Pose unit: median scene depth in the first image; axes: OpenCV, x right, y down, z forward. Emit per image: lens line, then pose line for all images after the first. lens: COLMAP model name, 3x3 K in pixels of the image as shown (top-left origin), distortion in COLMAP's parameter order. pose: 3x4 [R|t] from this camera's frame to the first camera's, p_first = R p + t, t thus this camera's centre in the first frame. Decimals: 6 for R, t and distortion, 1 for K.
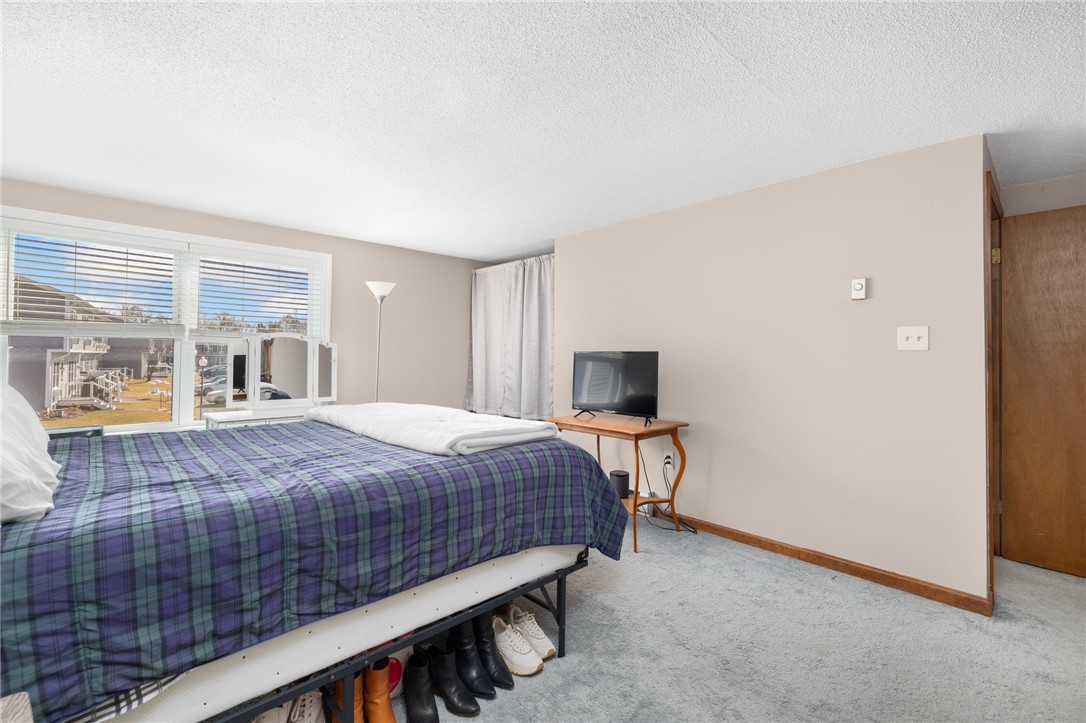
lens RADIAL K [[460.1, 0, 543.0], [0, 460.1, 361.5], [0, 0, 1]] dist [-0.000277, -0.000238]
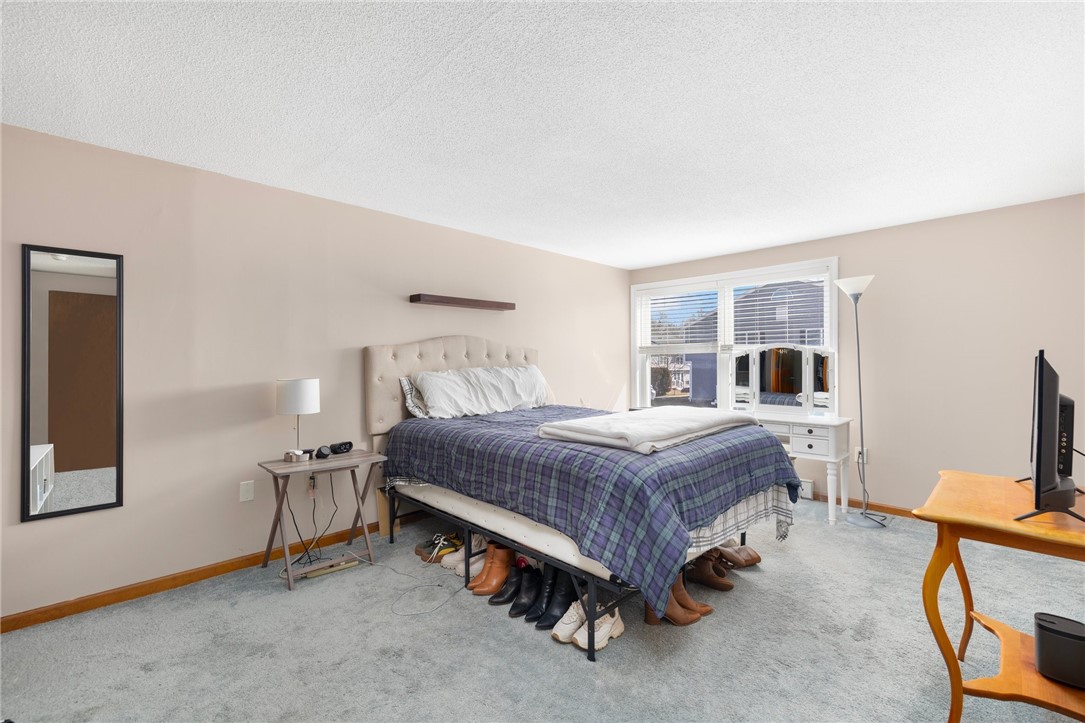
lens RADIAL K [[472.5, 0, 543.3], [0, 472.5, 365.4], [0, 0, 1]] dist [0.000141, 0.000166]
pose [[0.028585, -0.004408, -0.999582, 1.267222], [-0.009103, 0.999948, -0.004670, -0.003167], [0.999550, 0.009232, 0.028544, 1.010289]]
